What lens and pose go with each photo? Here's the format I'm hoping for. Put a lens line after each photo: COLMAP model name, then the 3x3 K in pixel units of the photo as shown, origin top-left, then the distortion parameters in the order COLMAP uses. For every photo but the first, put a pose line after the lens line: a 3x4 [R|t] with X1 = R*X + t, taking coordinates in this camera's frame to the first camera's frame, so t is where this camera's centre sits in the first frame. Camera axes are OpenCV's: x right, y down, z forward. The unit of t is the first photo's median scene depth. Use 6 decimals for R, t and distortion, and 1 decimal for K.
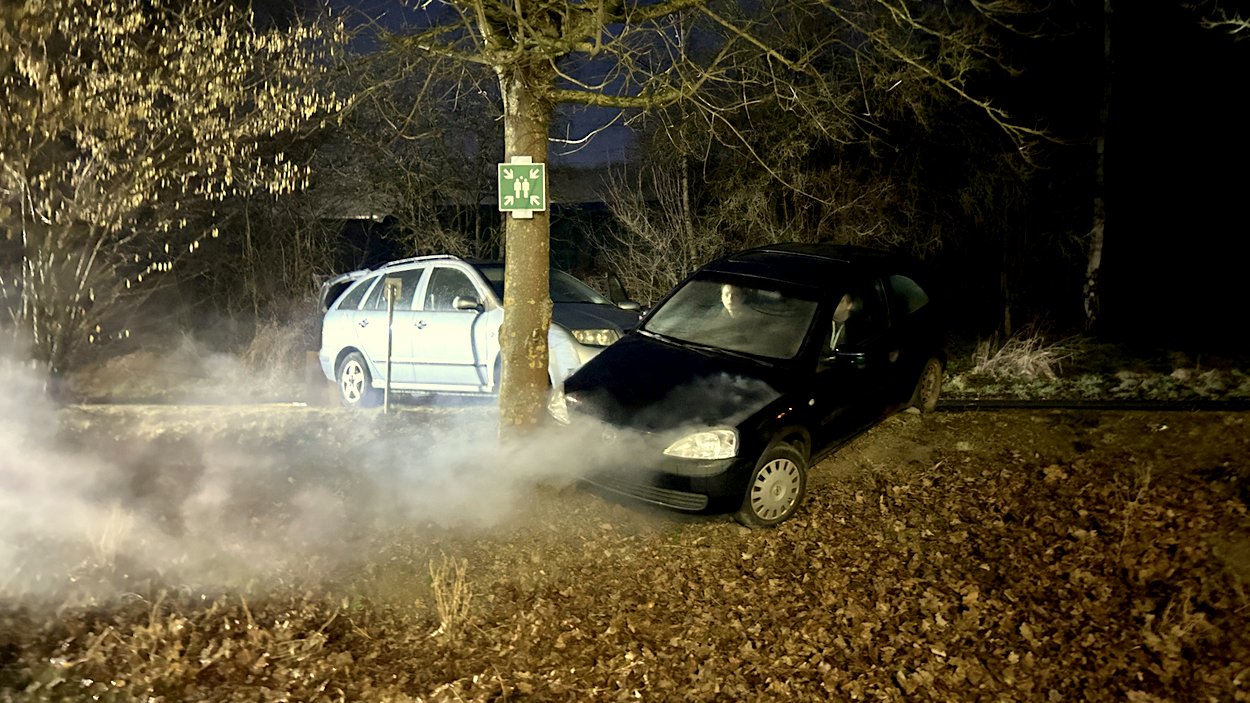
lens RADIAL K [[952.3, 0, 628.0], [0, 952.3, 351.9], [0, 0, 1]] dist [0.062006, -0.057997]
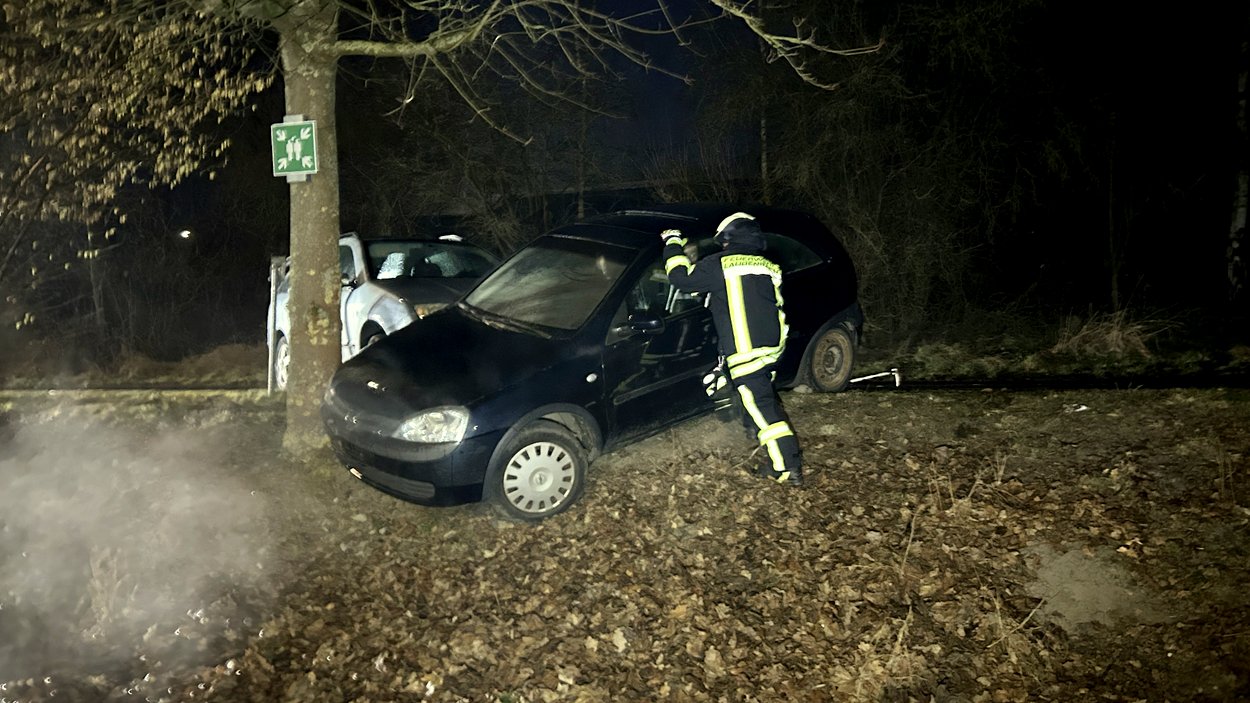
lens RADIAL K [[952.3, 0, 623.8], [0, 952.3, 351.0], [0, 0, 1]] dist [0.062006, -0.057997]
pose [[0.978674, -0.013349, -0.204985, 0.388713], [0.015405, 0.999846, 0.008436, 0.020444], [0.204841, -0.011414, 0.978729, 0.153461]]
